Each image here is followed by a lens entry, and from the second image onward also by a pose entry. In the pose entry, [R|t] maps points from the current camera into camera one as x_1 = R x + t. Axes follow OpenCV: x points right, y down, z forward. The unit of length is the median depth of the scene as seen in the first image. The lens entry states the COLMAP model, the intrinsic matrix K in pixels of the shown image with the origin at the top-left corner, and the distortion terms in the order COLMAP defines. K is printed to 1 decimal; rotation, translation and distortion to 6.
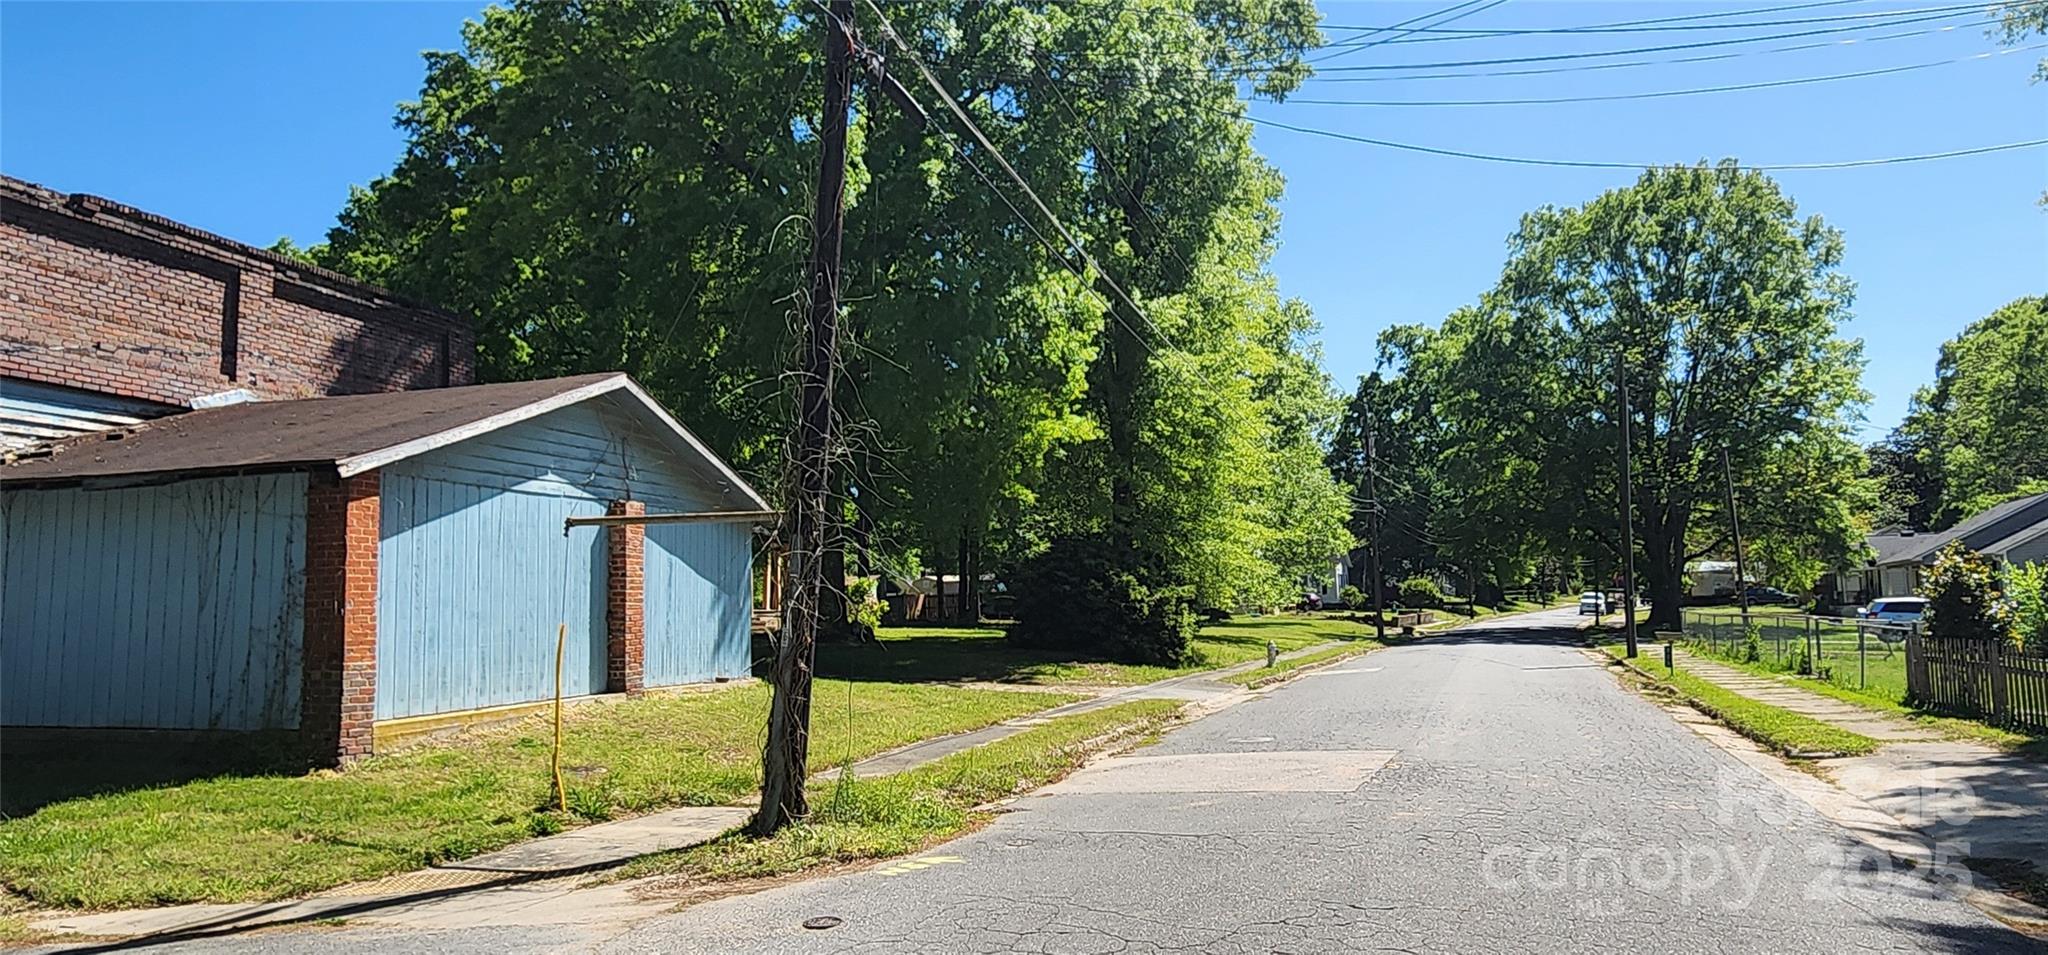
lens RADIAL K [[1339.8, 0, 1024.0], [0, 1339.8, 477.5], [0, 0, 1]] dist [0.002177, -0.006017]
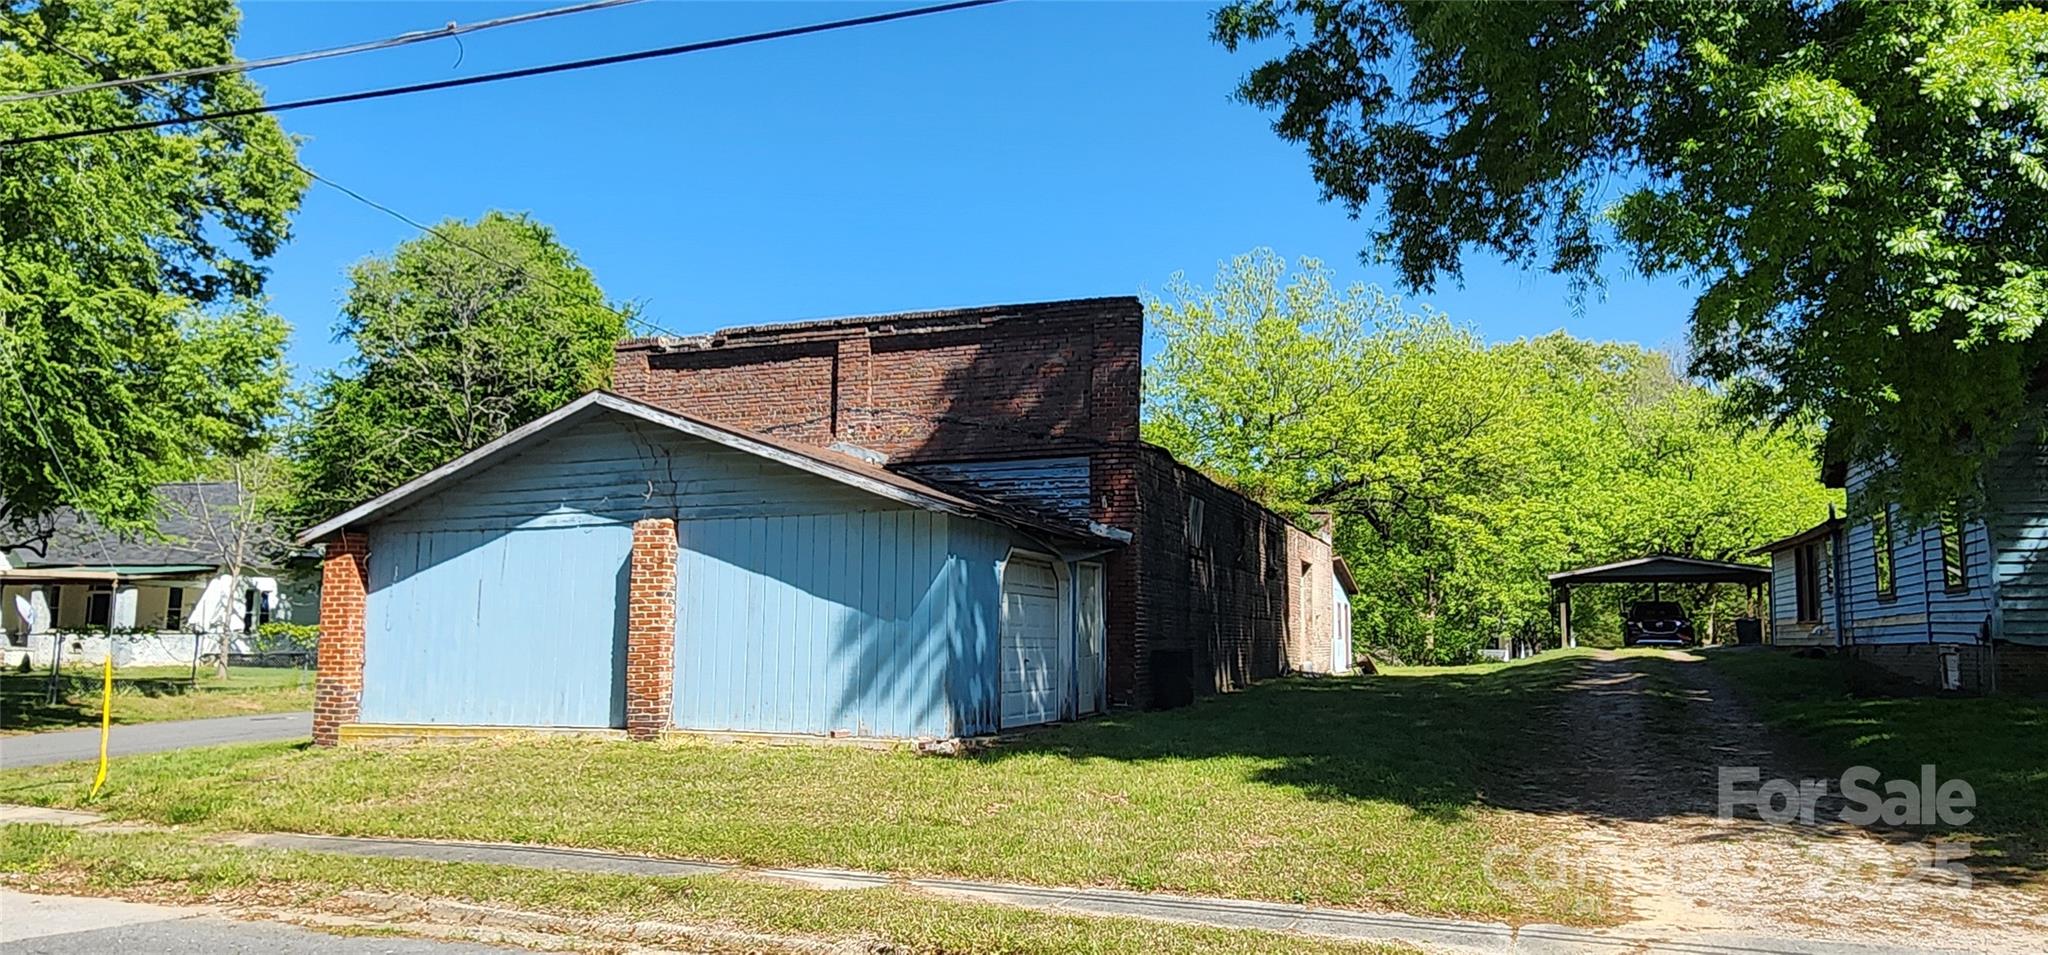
lens RADIAL K [[1339.8, 0, 1024.0], [0, 1339.8, 477.5], [0, 0, 1]] dist [0.002177, -0.006017]
pose [[-0.101137, -0.099827, -0.989851, 0.615863], [0.103088, 0.988546, -0.110228, 0.121912], [0.989517, -0.113190, -0.089687, 1.405337]]
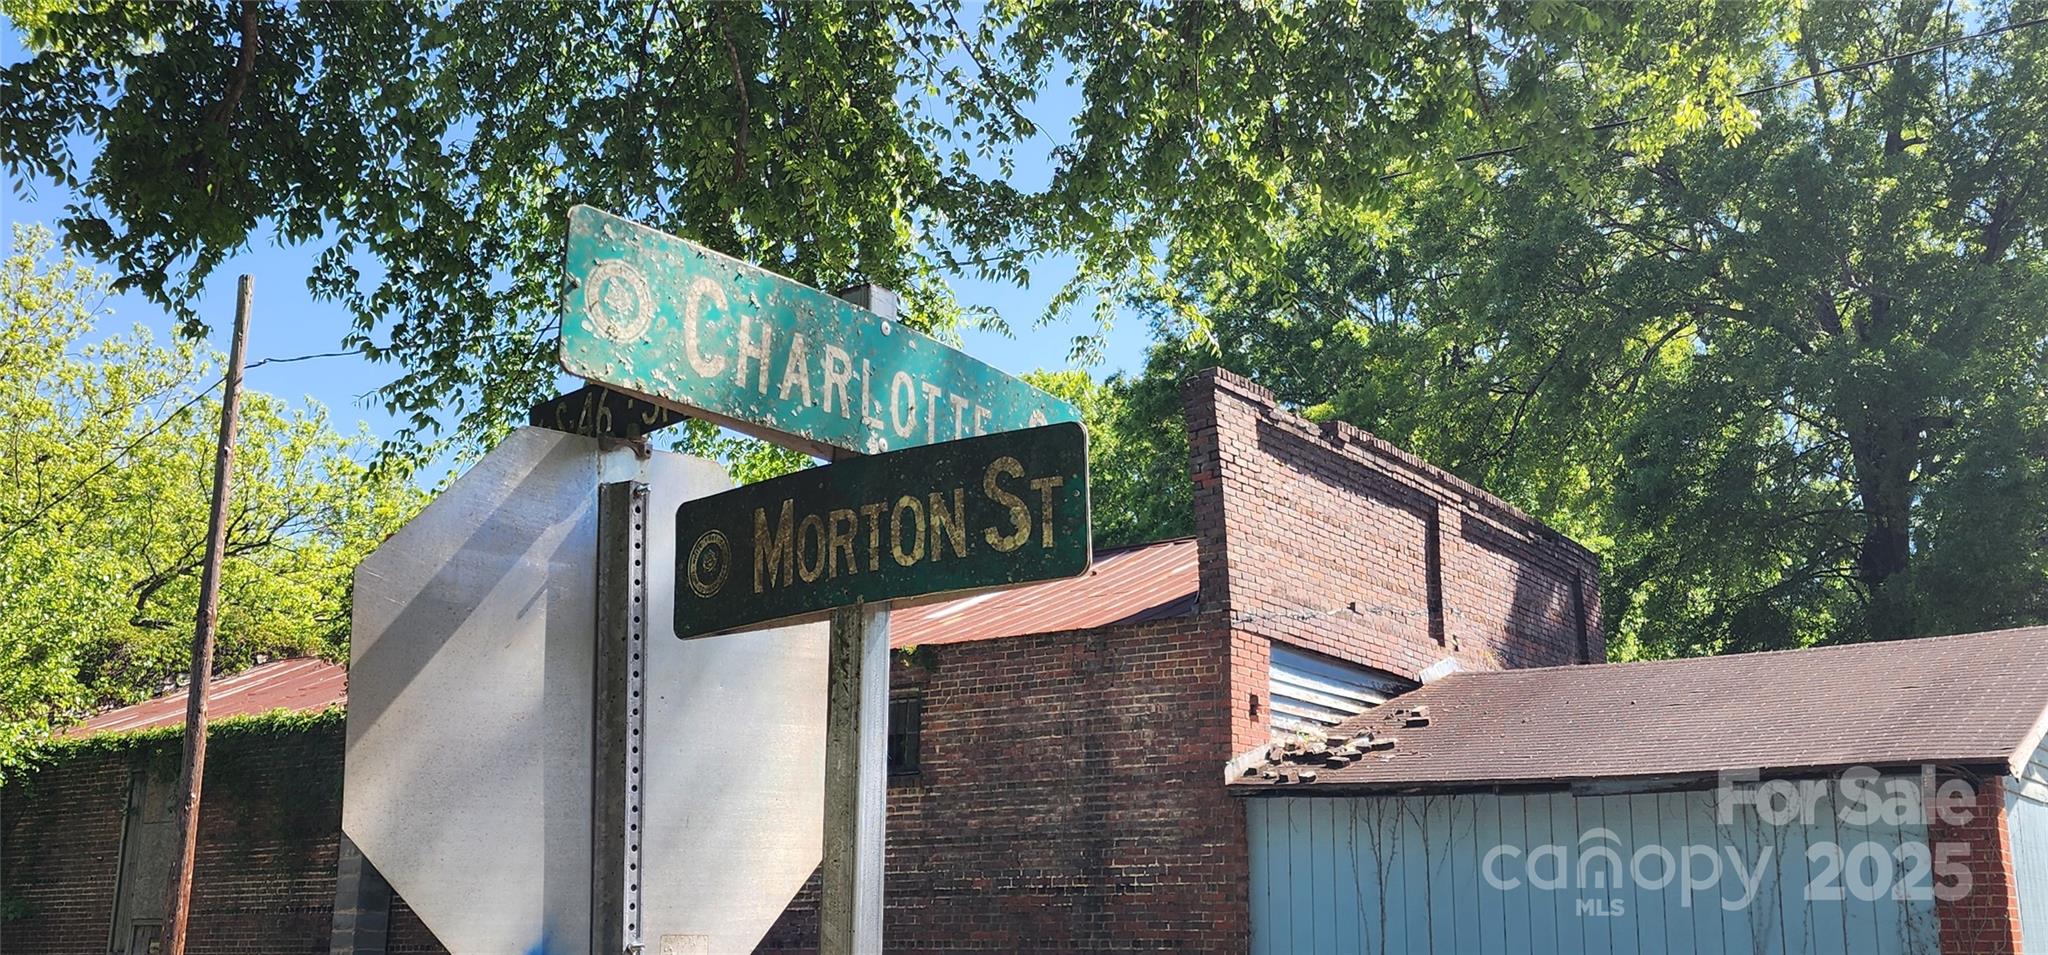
lens RADIAL K [[1895.0, 0, 1024.0], [0, 1895.0, 477.5], [0, 0, 1]] dist [0.207421, -0.605968]
pose [[0.935031, -0.054649, -0.350328, -0.469344], [0.003762, 0.989524, -0.144317, -0.010621], [0.354545, 0.133623, 0.925442, -0.139147]]
